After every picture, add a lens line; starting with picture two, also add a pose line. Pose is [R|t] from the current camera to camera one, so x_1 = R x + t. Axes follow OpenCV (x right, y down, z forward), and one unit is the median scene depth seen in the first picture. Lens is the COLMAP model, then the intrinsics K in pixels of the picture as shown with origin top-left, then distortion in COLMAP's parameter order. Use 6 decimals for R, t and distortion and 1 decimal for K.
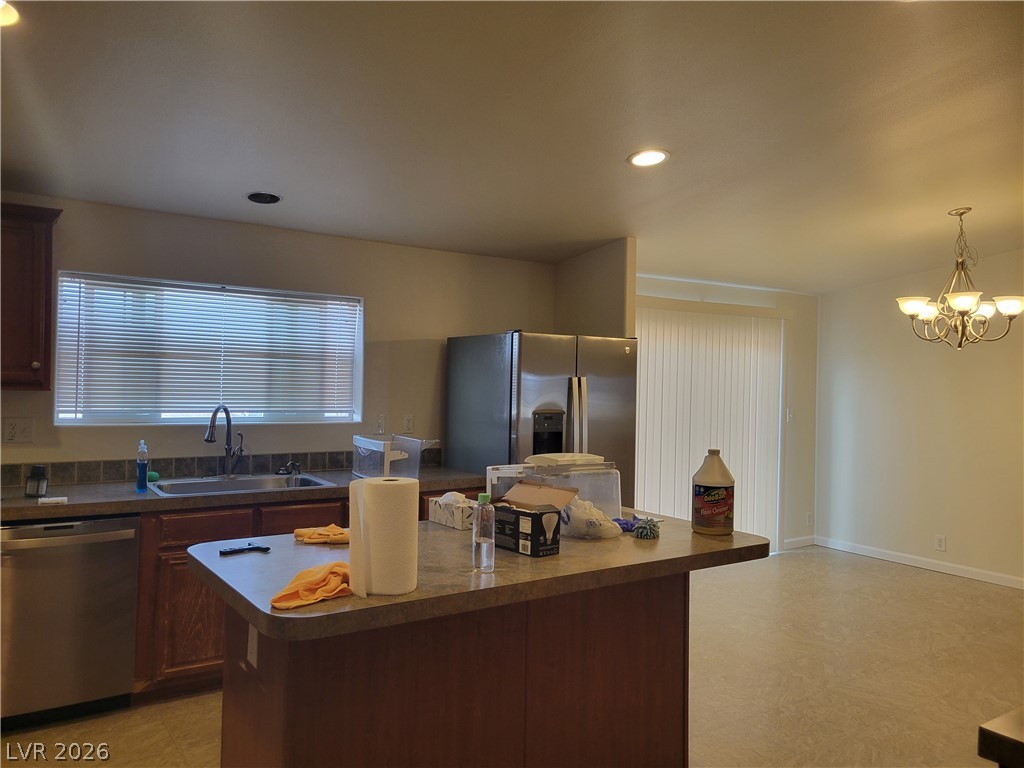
lens RADIAL K [[770.9, 0, 512.4], [0, 770.9, 375.7], [0, 0, 1]] dist [0.055153, -0.038806]
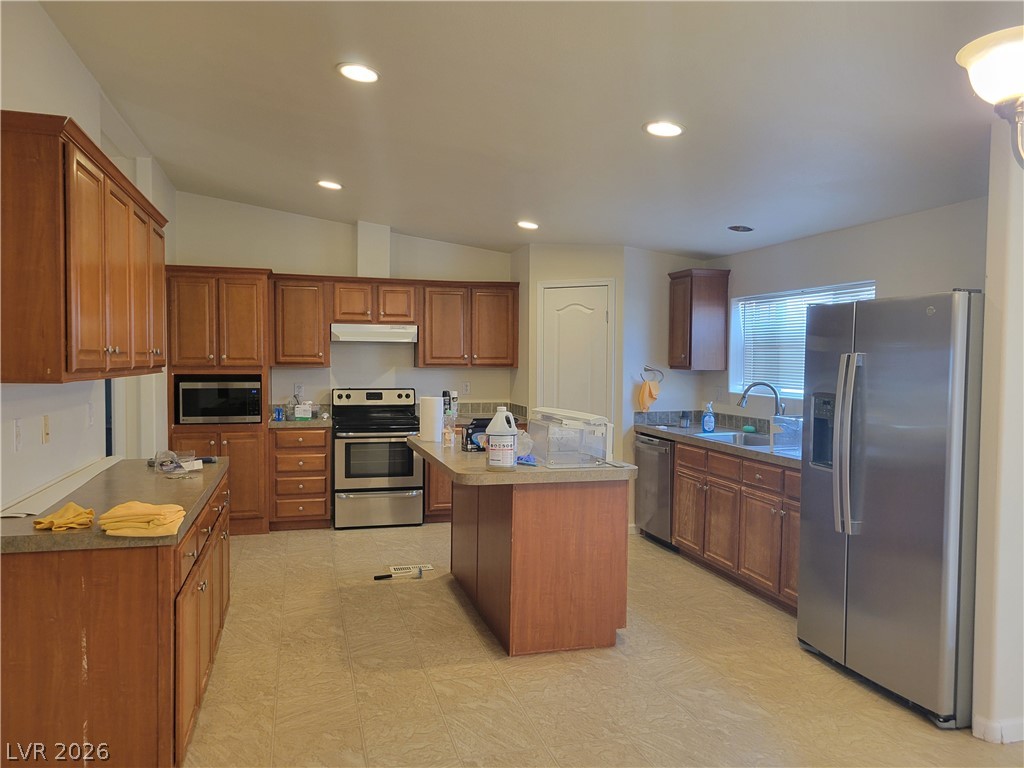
lens RADIAL K [[770.9, 0, 506.6], [0, 770.9, 388.4], [0, 0, 1]] dist [0.055153, -0.038806]
pose [[-0.333823, 0.012265, -0.942556, 1.113153], [-0.011354, 0.999790, 0.017032, 0.032784], [0.942567, 0.016387, -0.333614, 1.089533]]
